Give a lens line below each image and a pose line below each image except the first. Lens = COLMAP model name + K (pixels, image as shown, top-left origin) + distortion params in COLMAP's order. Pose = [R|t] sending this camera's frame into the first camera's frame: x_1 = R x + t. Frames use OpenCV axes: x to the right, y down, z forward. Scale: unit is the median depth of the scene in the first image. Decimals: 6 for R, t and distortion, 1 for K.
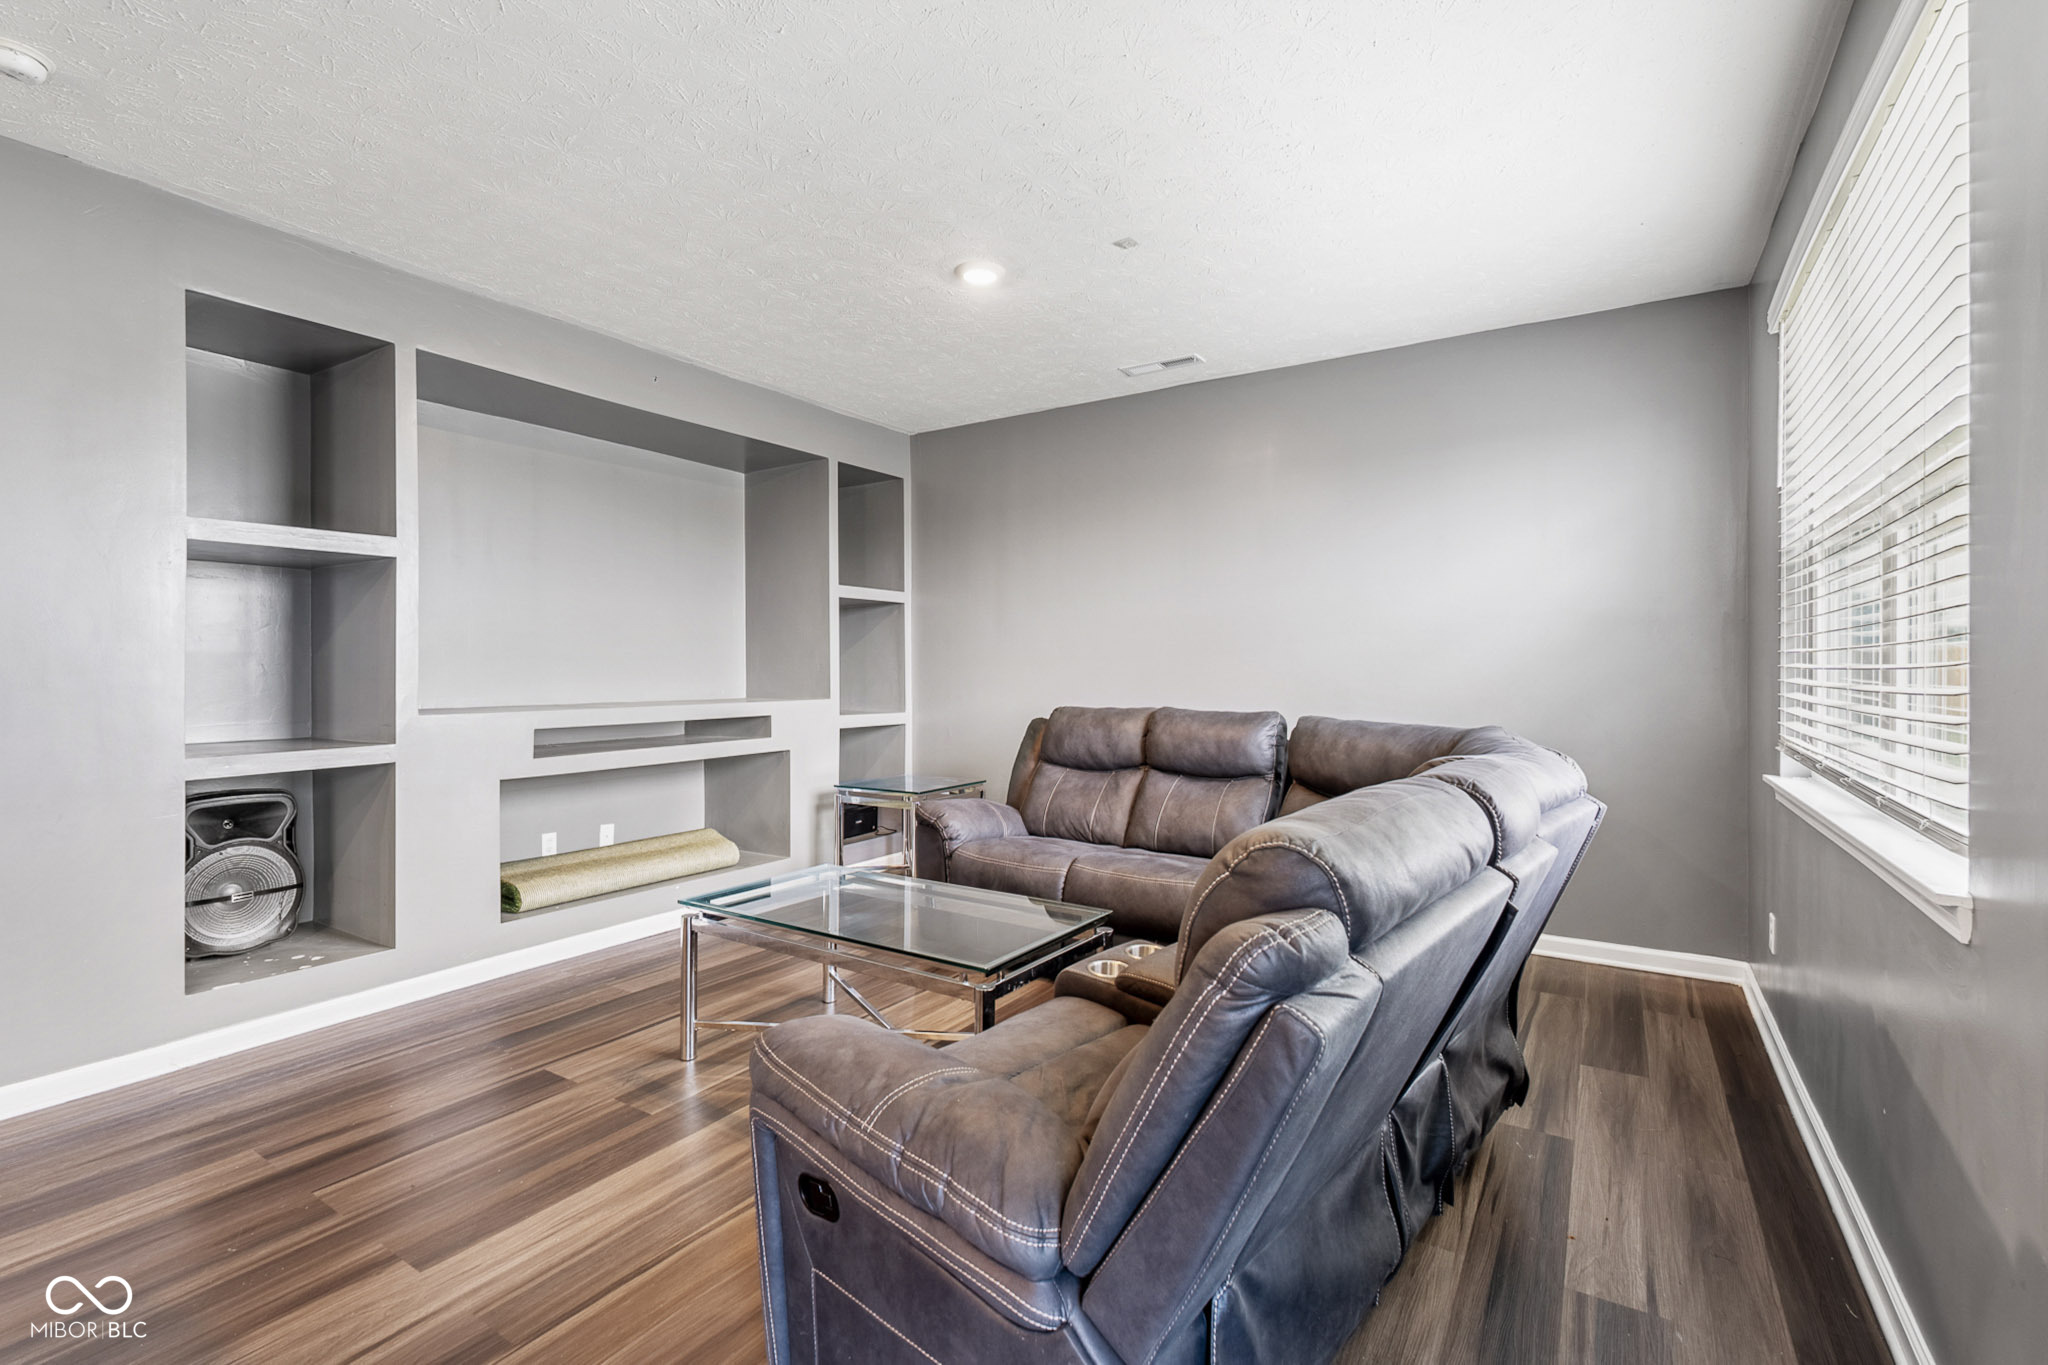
lens RADIAL K [[921.1, 0, 1021.3], [0, 921.1, 674.4], [0, 0, 1]] dist [-0.005267, 0.000956]
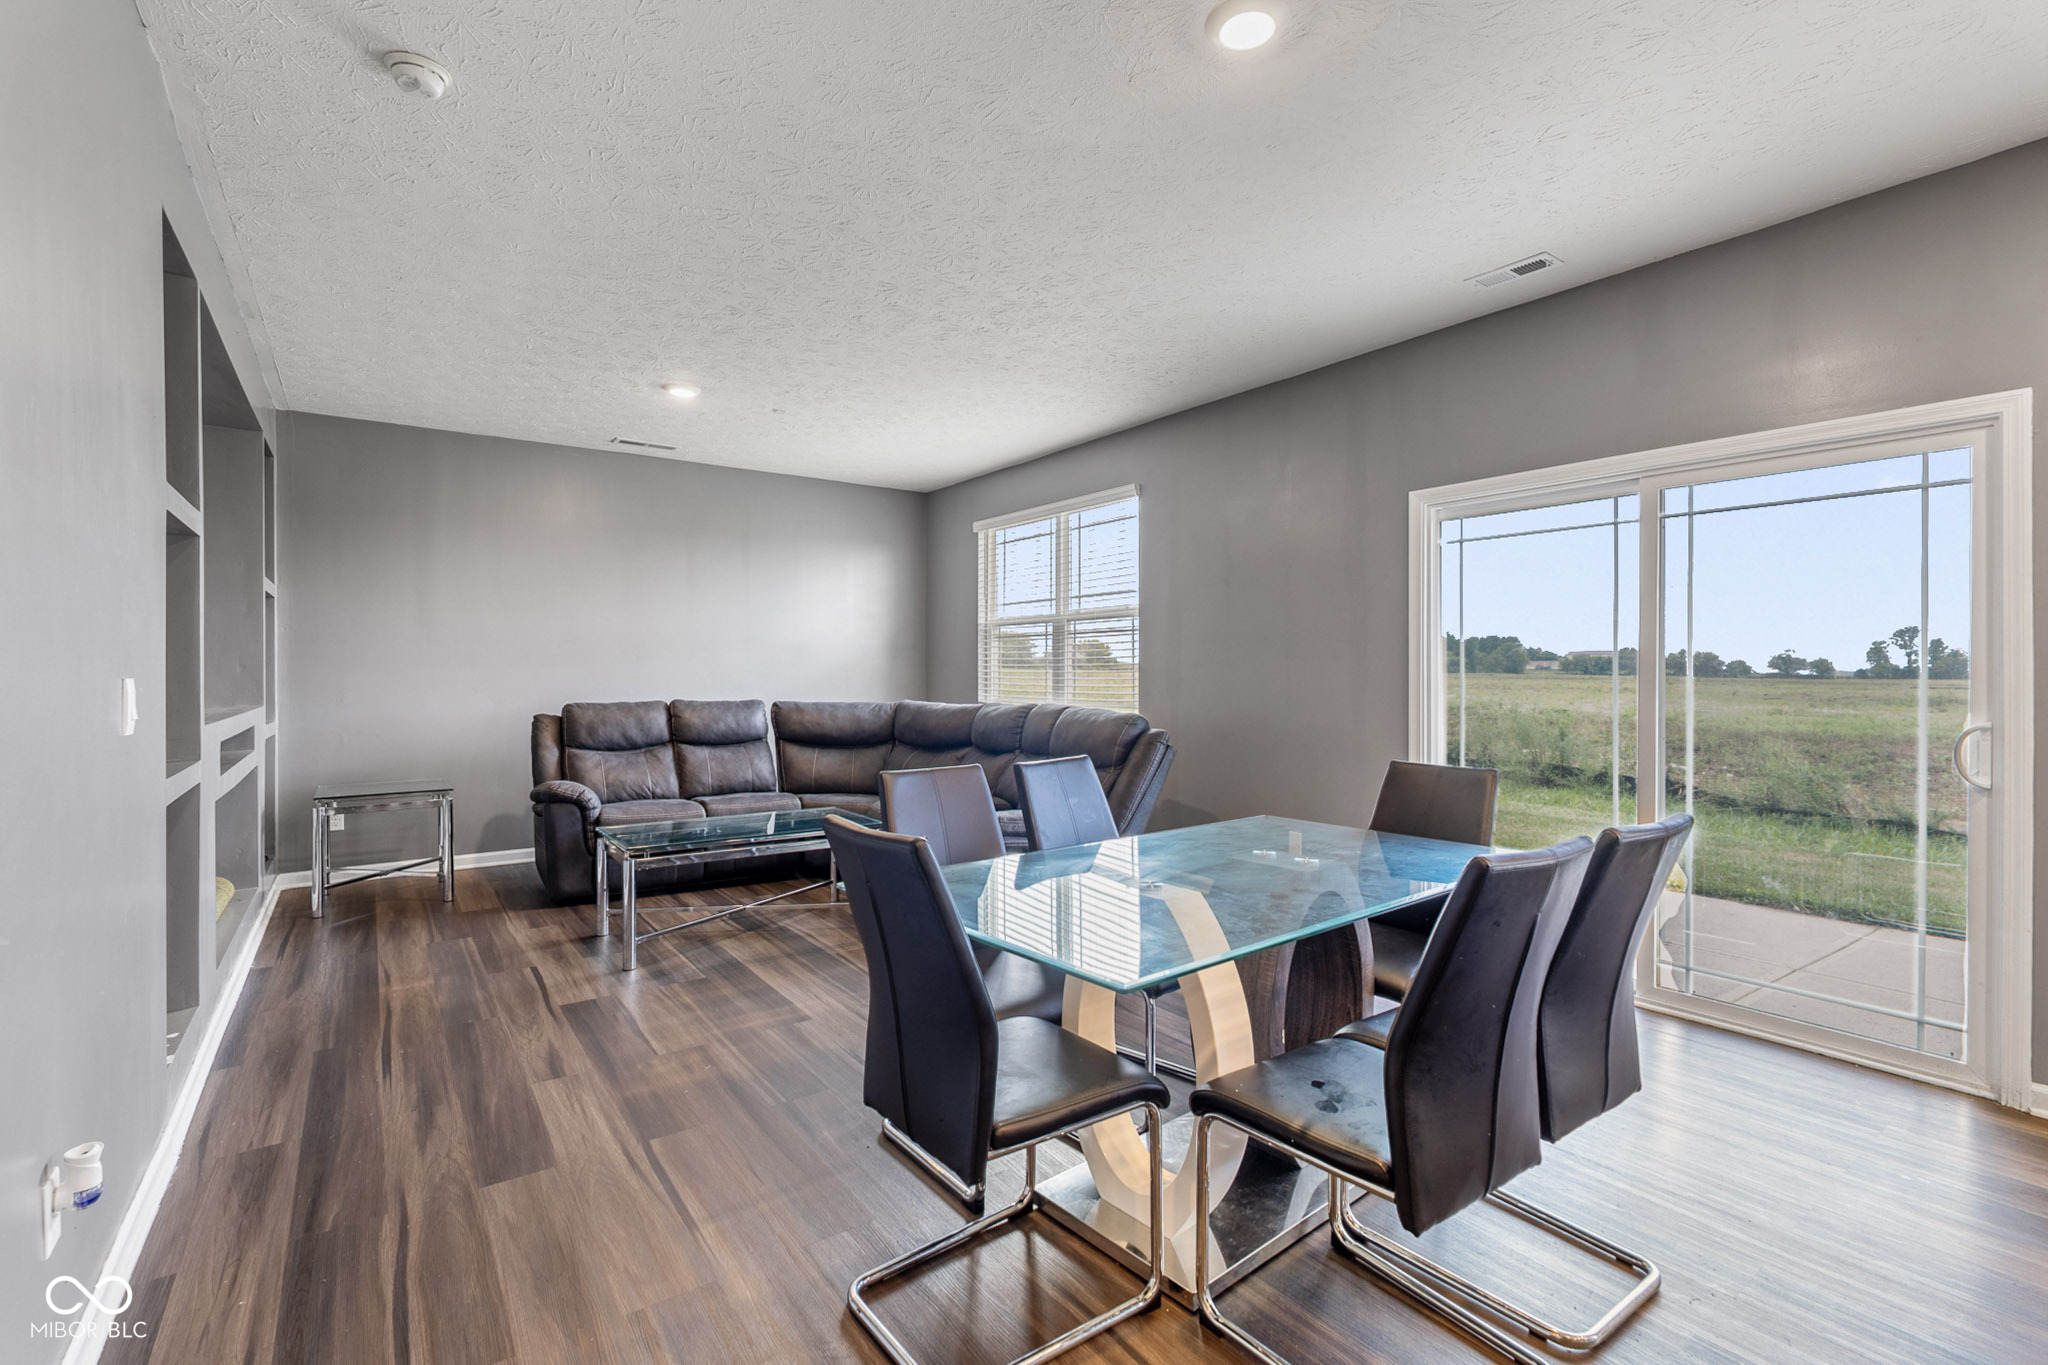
lens RADIAL K [[921.1, 0, 1027.2], [0, 921.1, 678.9], [0, 0, 1]] dist [-0.005267, 0.000956]
pose [[0.379663, -0.008847, 0.925082, -0.966009], [0.007552, 0.999951, 0.006463, -0.001241], [-0.925094, 0.004533, 0.379711, -0.018831]]
